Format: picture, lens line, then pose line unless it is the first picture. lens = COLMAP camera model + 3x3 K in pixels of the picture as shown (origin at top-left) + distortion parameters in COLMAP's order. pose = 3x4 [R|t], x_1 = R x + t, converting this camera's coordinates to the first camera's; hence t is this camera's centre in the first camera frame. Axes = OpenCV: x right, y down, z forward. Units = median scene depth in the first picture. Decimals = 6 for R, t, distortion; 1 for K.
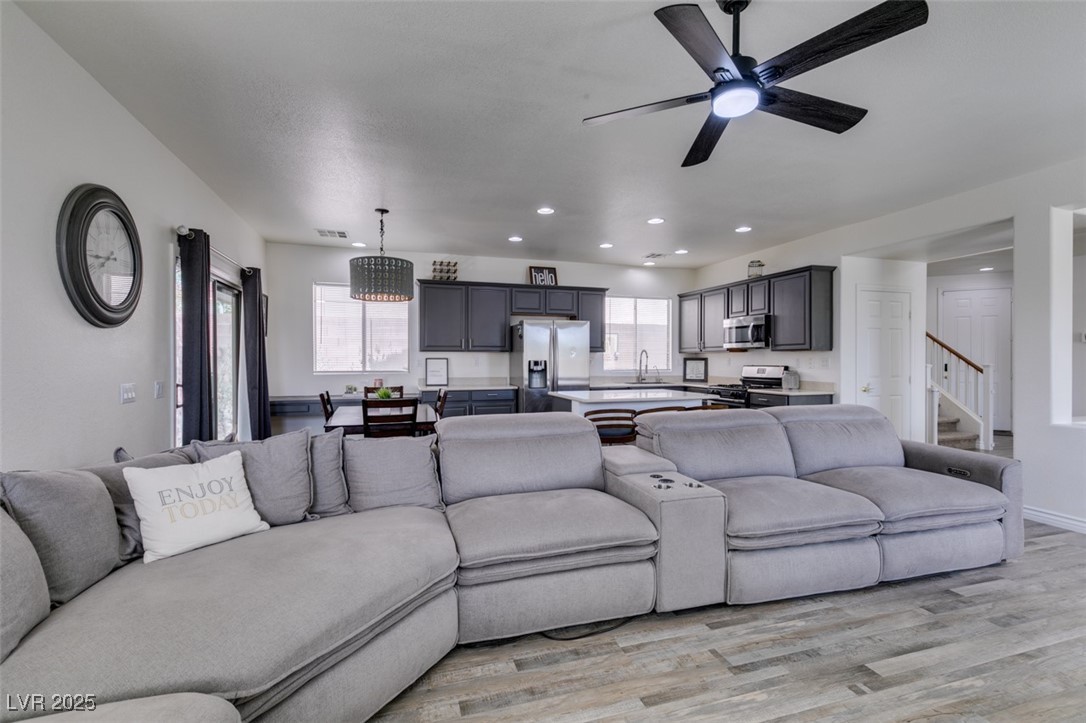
lens RADIAL K [[484.5, 0, 543.1], [0, 484.5, 359.1], [0, 0, 1]] dist [0.007000, -0.001106]
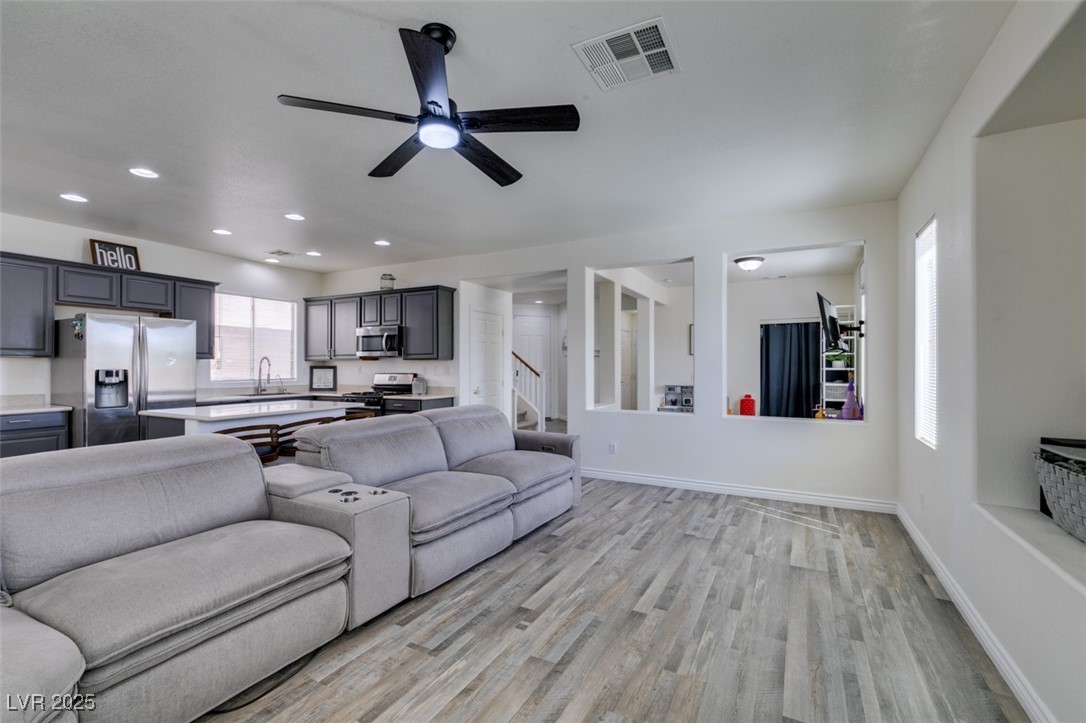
lens RADIAL K [[484.5, 0, 540.6], [0, 484.5, 363.1], [0, 0, 1]] dist [0.007000, -0.001106]
pose [[0.713632, 0.003738, 0.700511, -0.073599], [0.001521, 0.999975, -0.006886, -0.001044], [-0.700519, 0.005980, 0.713608, 0.018068]]
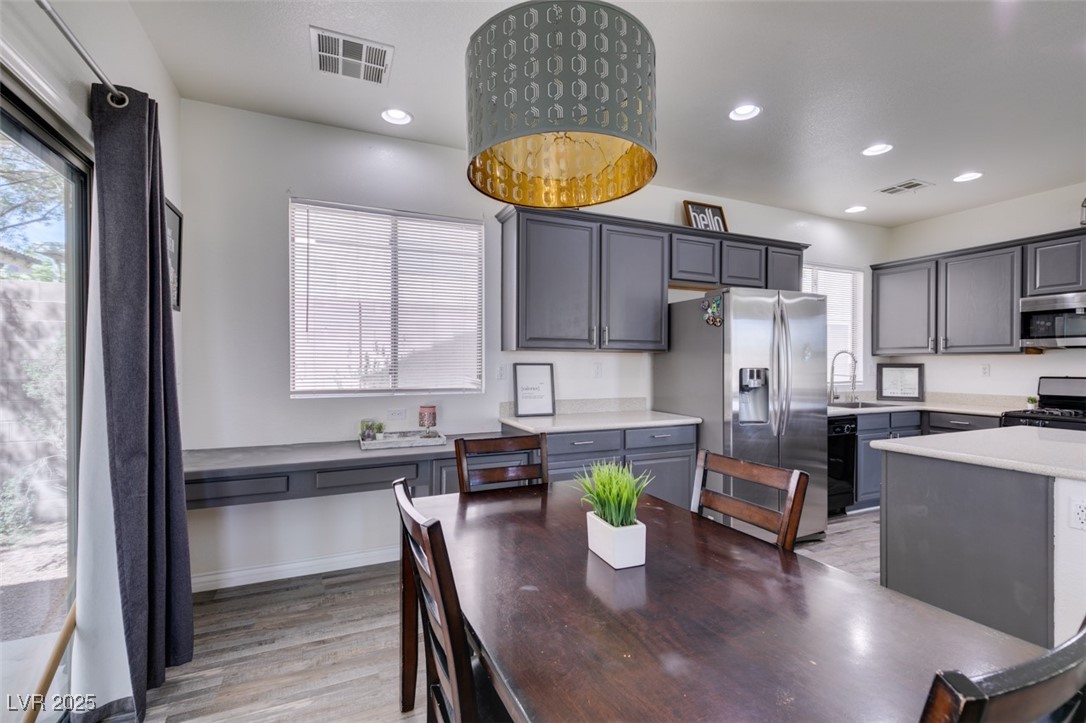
lens RADIAL K [[484.5, 0, 544.4], [0, 484.5, 363.5], [0, 0, 1]] dist [0.007000, -0.001106]
pose [[0.992960, 0.002627, 0.118425, -0.330700], [-0.002654, 0.999996, 0.000072, -0.001816], [-0.118425, -0.000386, 0.992963, 0.591187]]
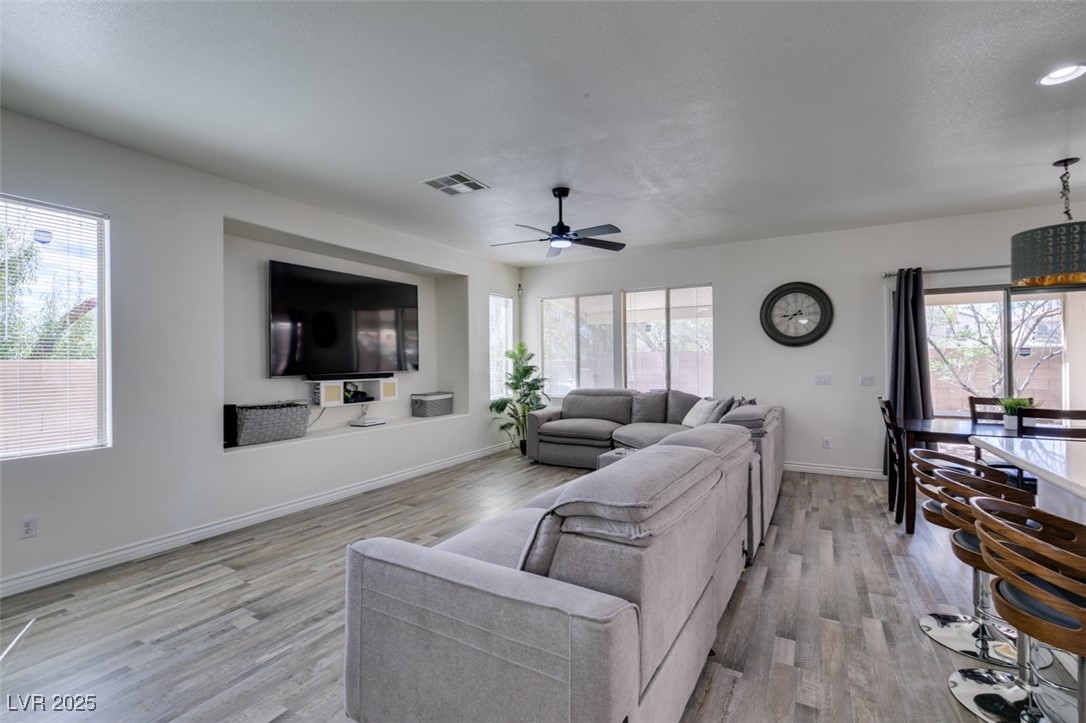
lens RADIAL K [[484.5, 0, 543.2], [0, 484.5, 357.2], [0, 0, 1]] dist [0.007000, -0.001106]
pose [[-0.727762, -0.003949, -0.685819, 0.660676], [0.004269, 0.999938, -0.010287, -0.002420], [0.685817, -0.010414, -0.727700, 0.862870]]
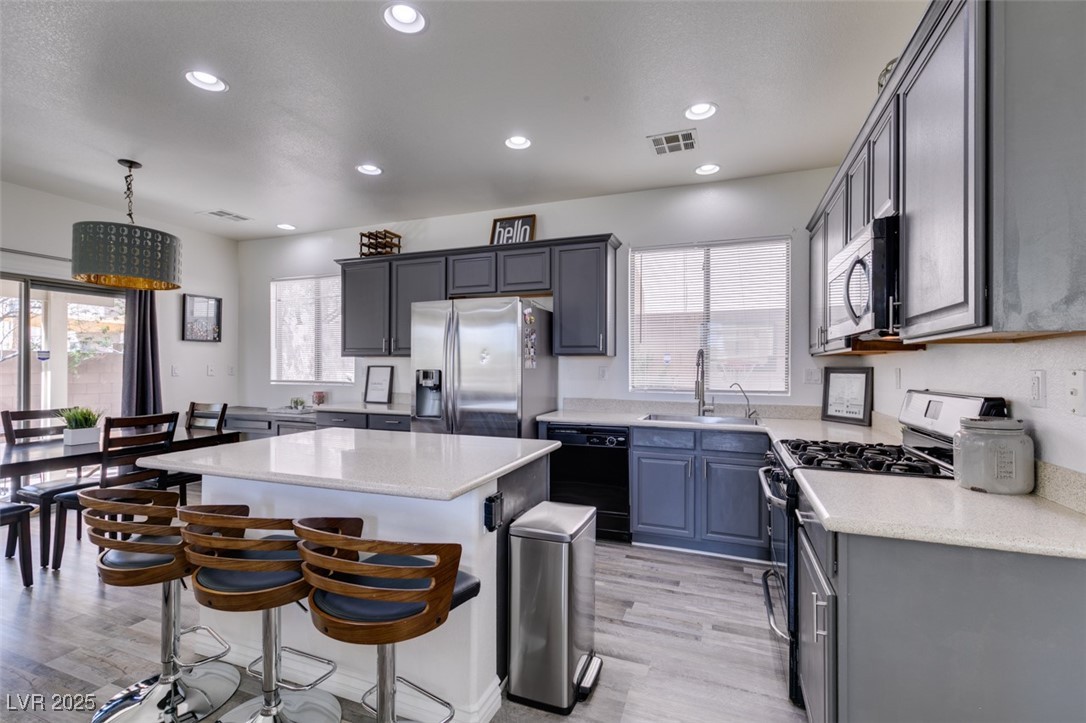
lens RADIAL K [[484.5, 0, 542.6], [0, 484.5, 361.9], [0, 0, 1]] dist [0.007000, -0.001106]
pose [[0.781485, -0.001510, -0.623922, 0.530294], [-0.004432, 0.999958, -0.007970, -0.003424], [0.623908, 0.008994, 0.781446, 0.710769]]
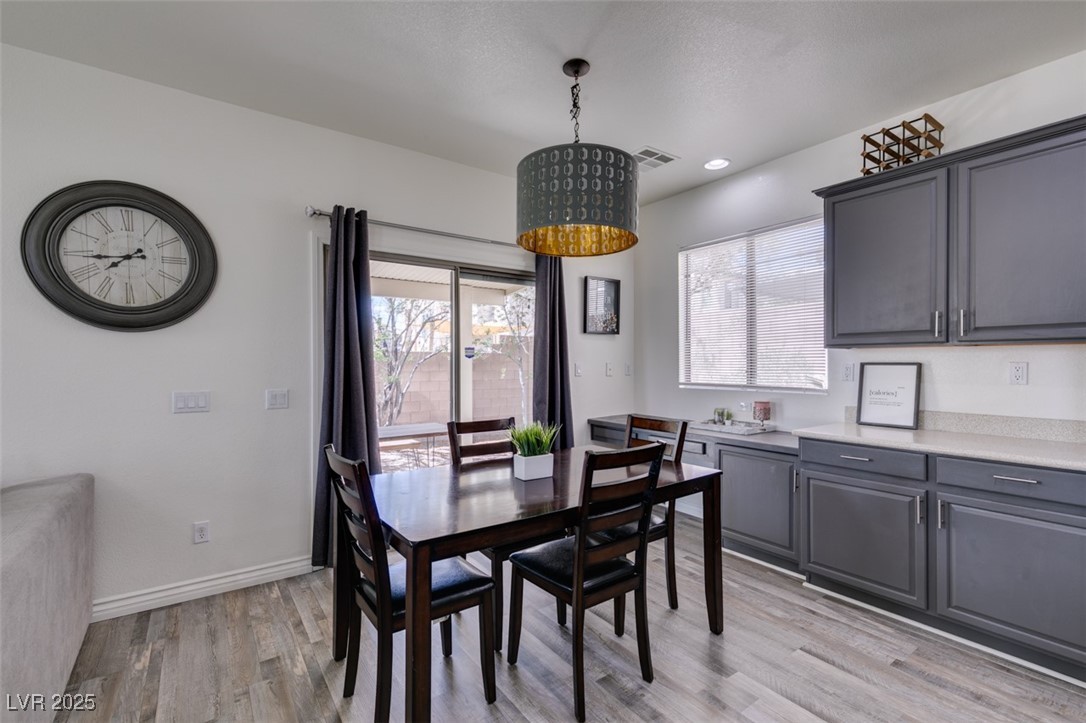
lens RADIAL K [[484.5, 0, 544.1], [0, 484.5, 365.0], [0, 0, 1]] dist [0.007000, -0.001106]
pose [[0.313597, 0.003488, -0.949550, 0.114281], [0.001277, 0.999991, 0.004095, -0.002150], [0.949555, -0.002497, 0.313590, 0.706108]]
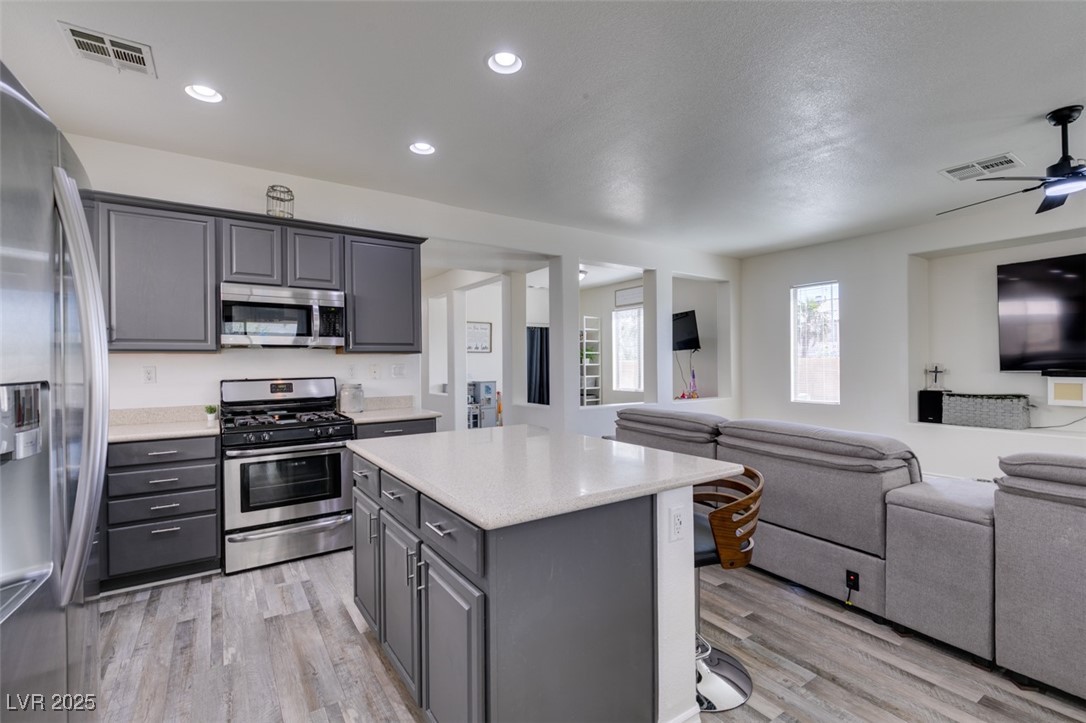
lens RADIAL K [[484.5, 0, 545.1], [0, 484.5, 361.4], [0, 0, 1]] dist [0.007000, -0.001106]
pose [[-0.289915, 0.002255, 0.957050, -0.203475], [0.008712, 0.999962, 0.000283, -0.004582], [-0.957013, 0.008419, -0.289924, 1.025648]]
